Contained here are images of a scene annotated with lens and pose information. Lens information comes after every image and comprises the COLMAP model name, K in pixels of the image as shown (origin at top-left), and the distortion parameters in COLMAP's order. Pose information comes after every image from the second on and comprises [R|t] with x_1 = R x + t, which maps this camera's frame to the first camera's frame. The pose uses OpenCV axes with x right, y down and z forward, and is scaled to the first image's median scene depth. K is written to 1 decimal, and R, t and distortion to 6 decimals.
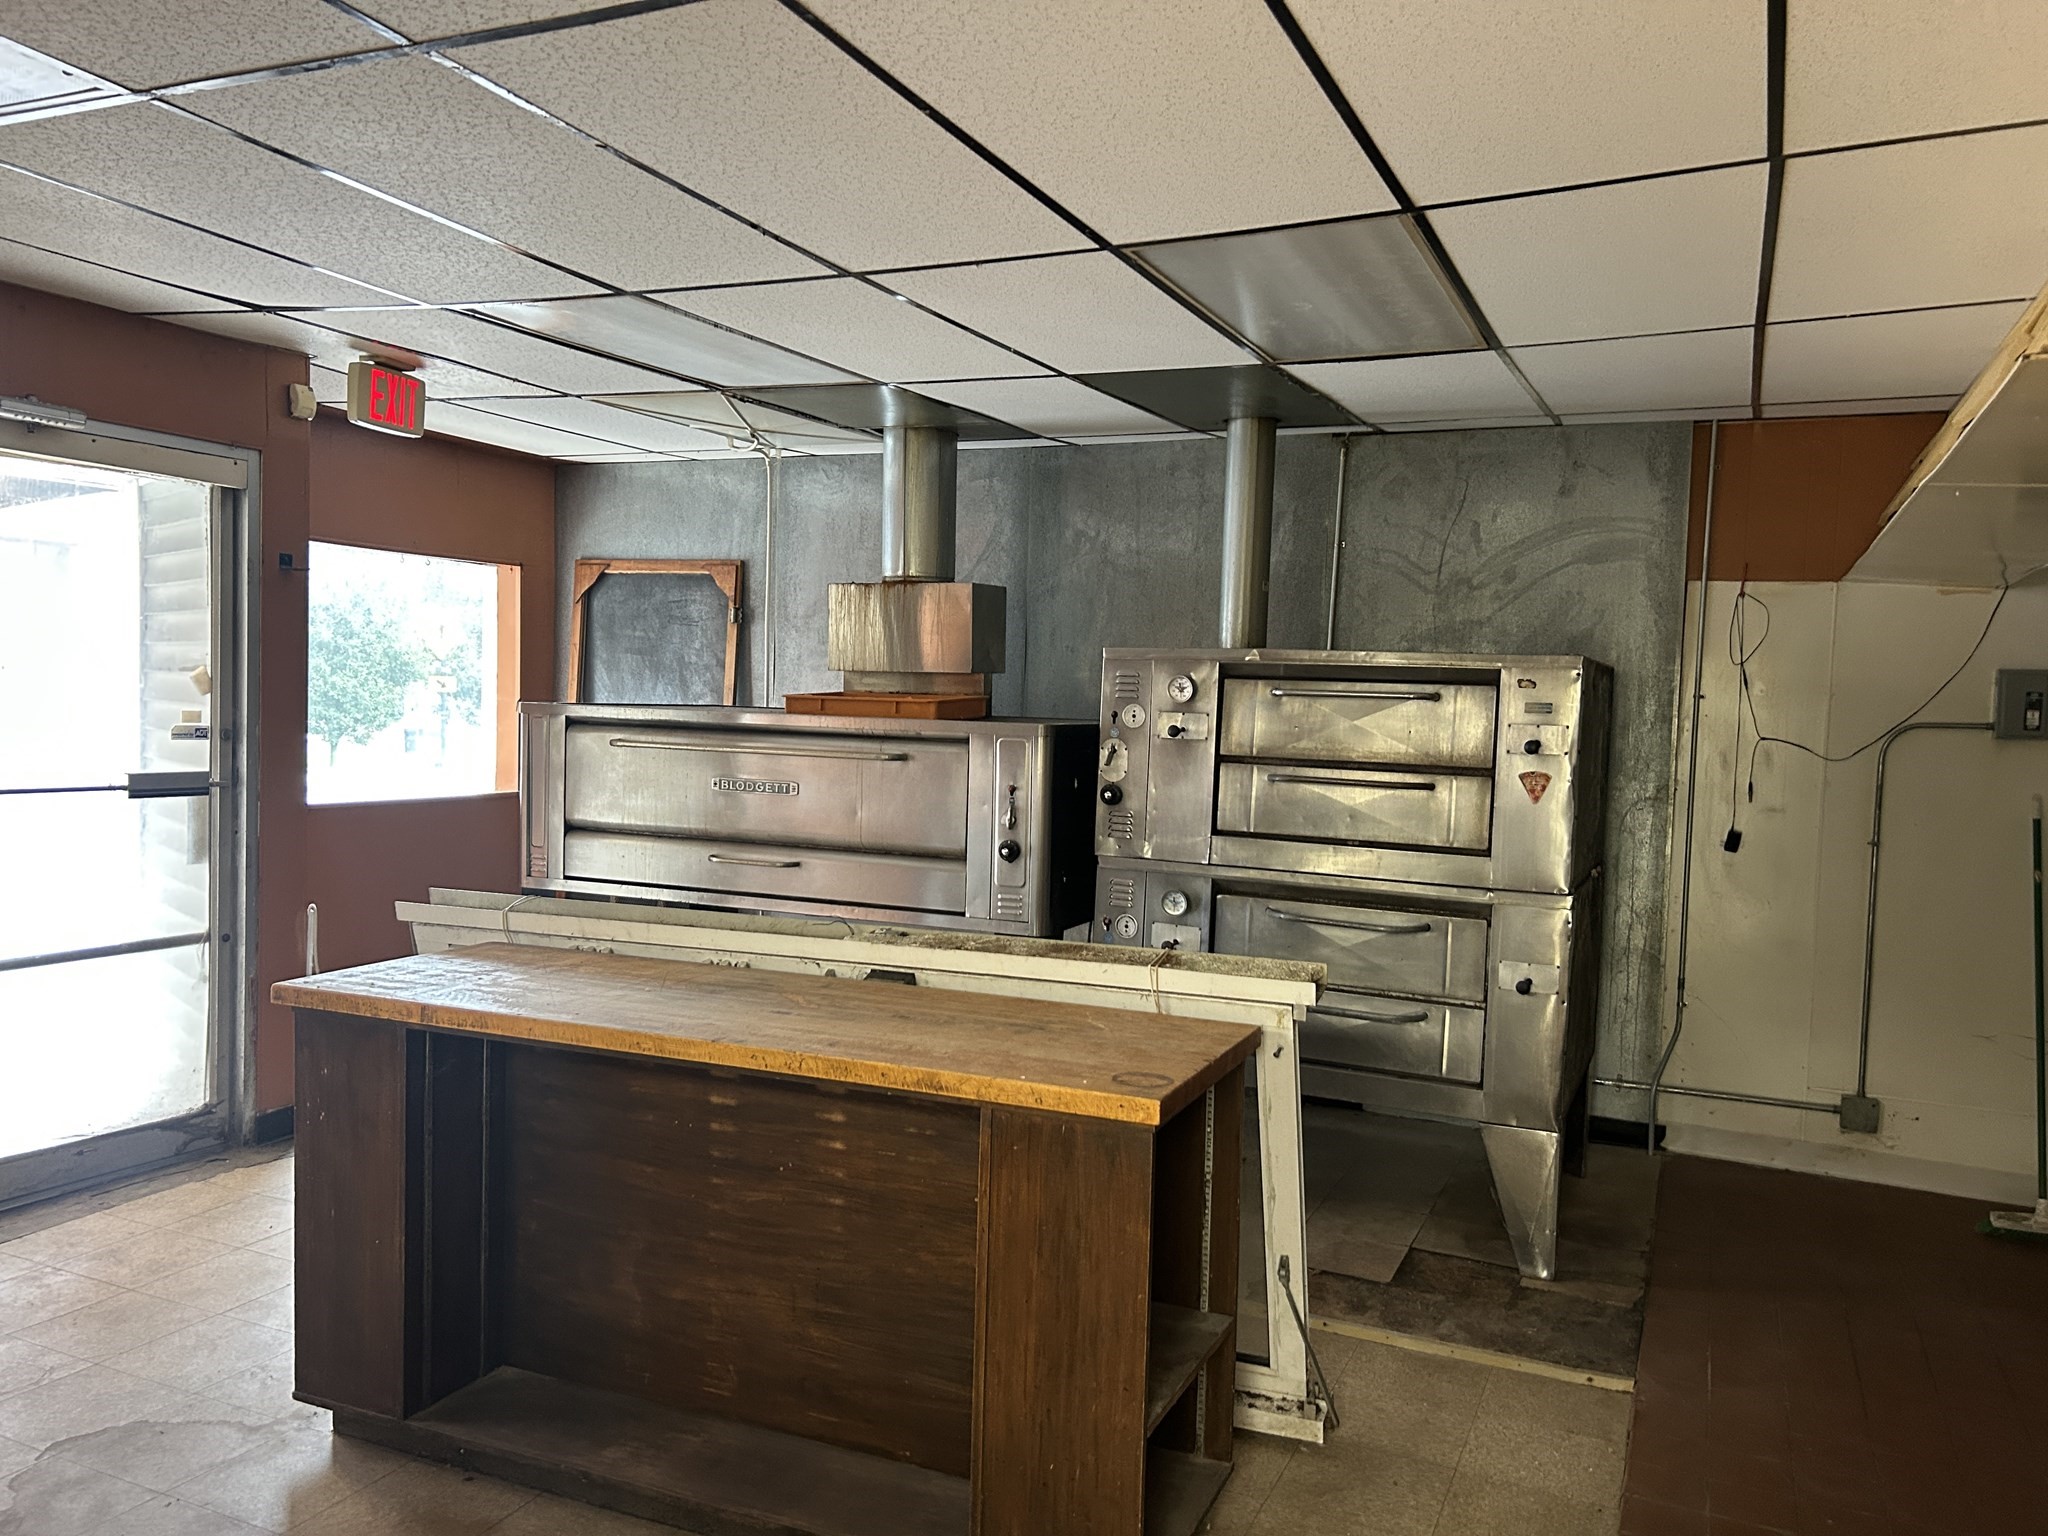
lens RADIAL K [[1544.8, 0, 1024.0], [0, 1544.8, 768.0], [0, 0, 1]] dist [0.085468, -0.004648]
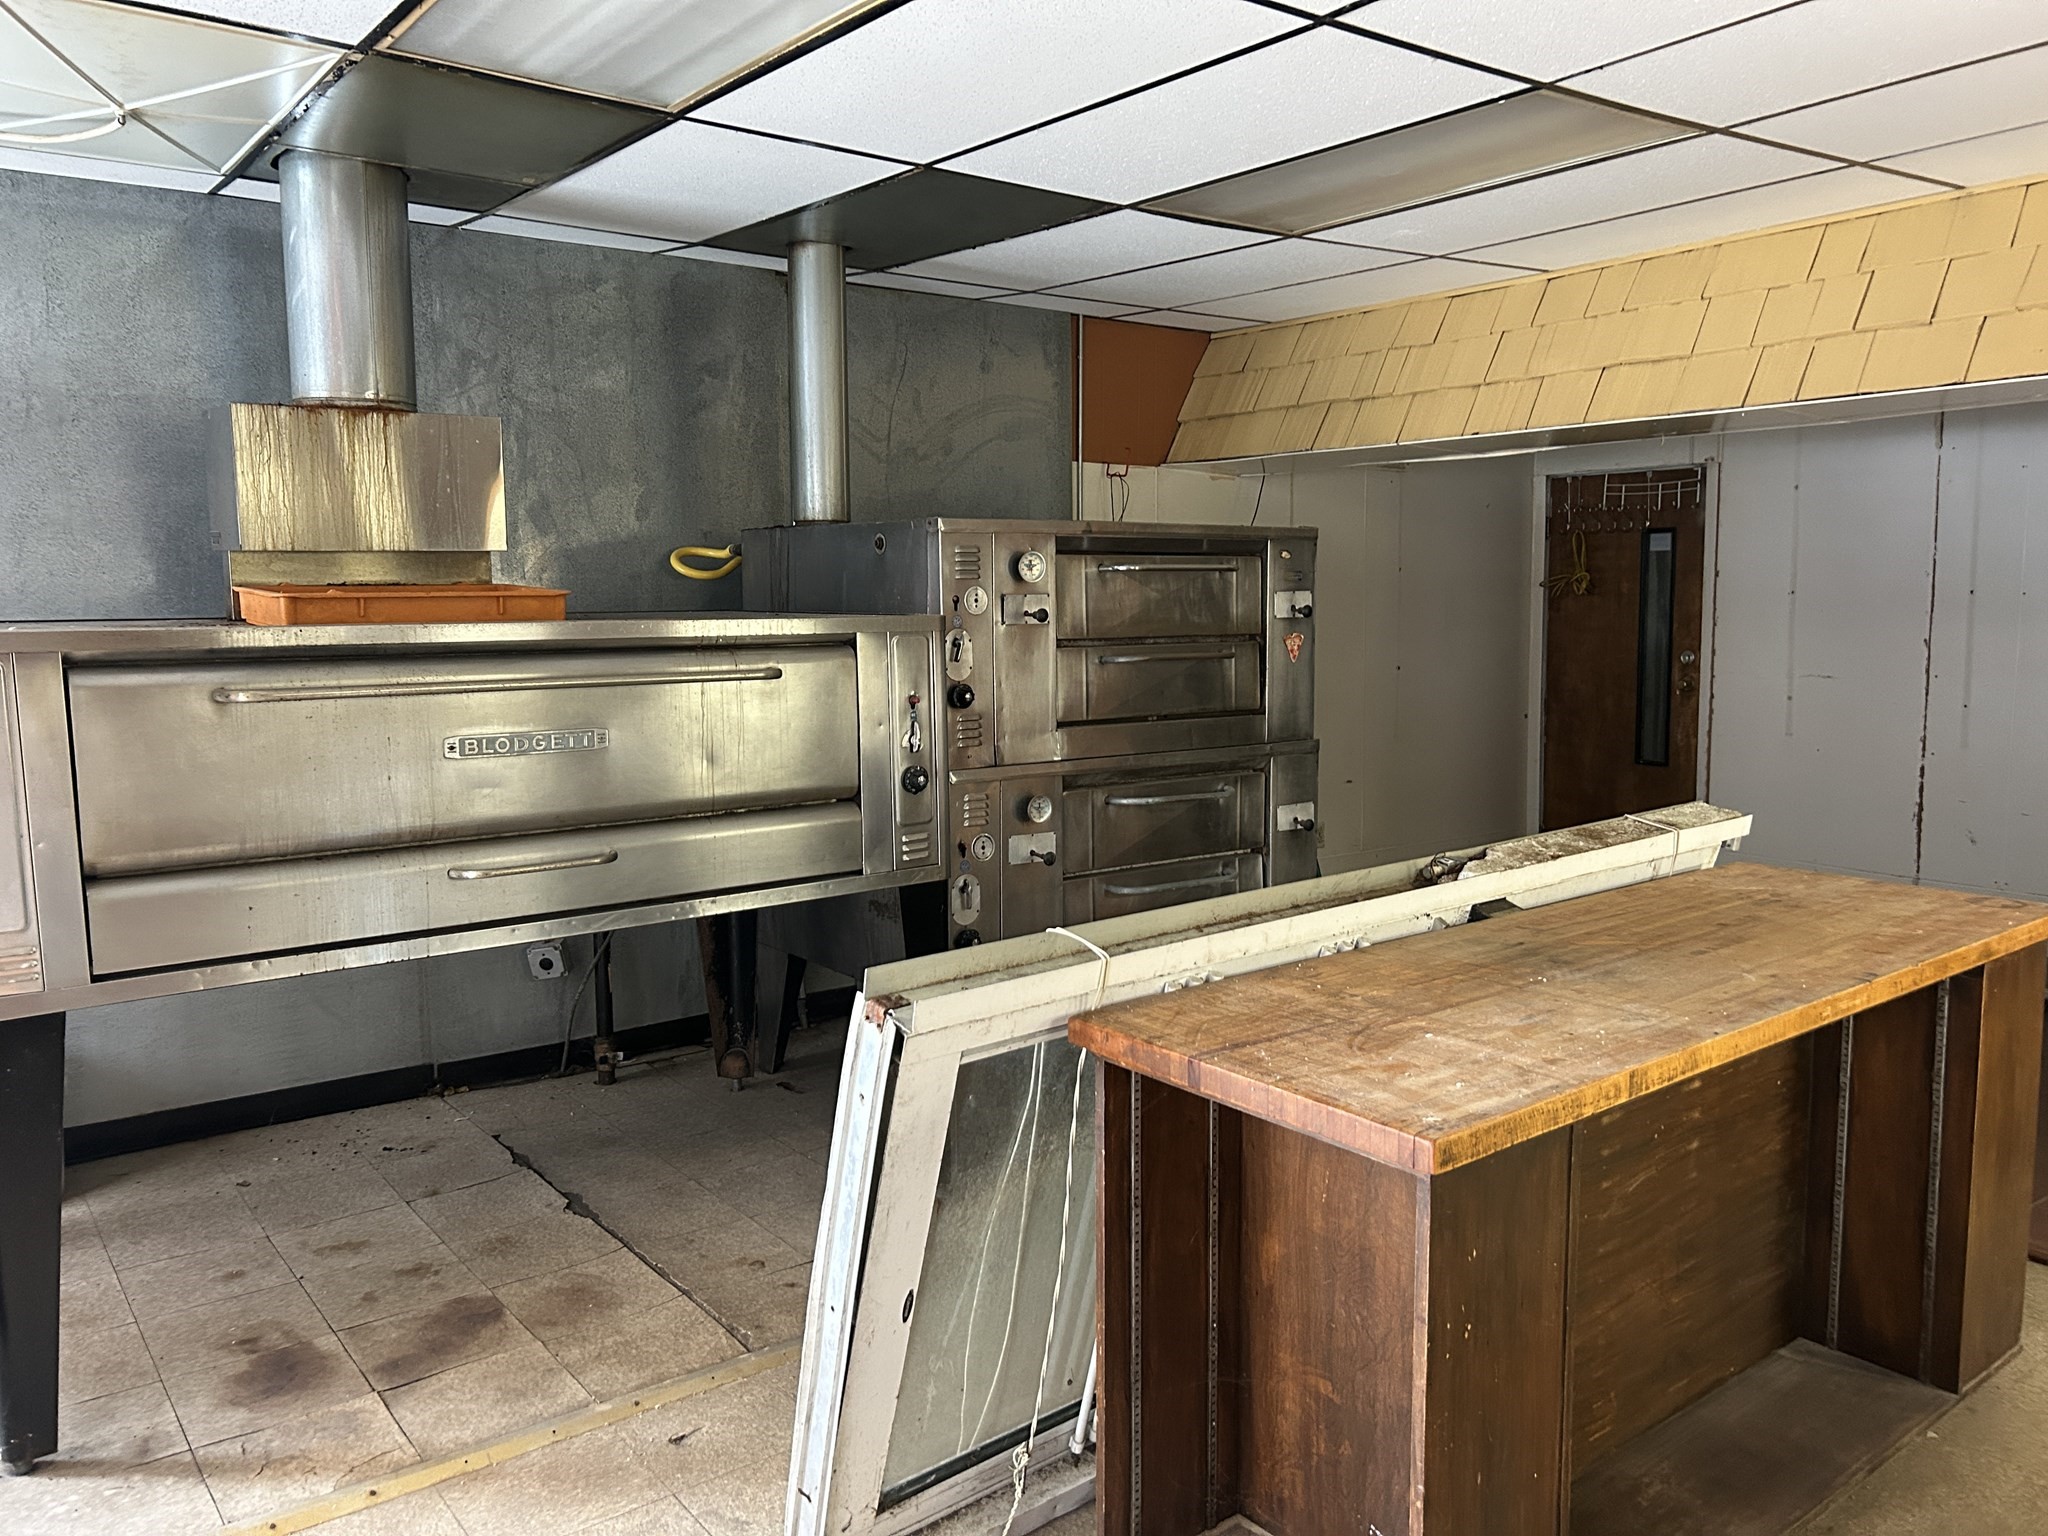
lens RADIAL K [[1529.6, 0, 1024.0], [0, 1529.6, 768.0], [0, 0, 1]] dist [0.029165, -0.006589]
pose [[0.470424, -0.136797, 0.871773, -0.601622], [0.061089, 0.990590, 0.122476, -0.039898], [-0.880323, -0.004360, 0.474354, 0.530356]]
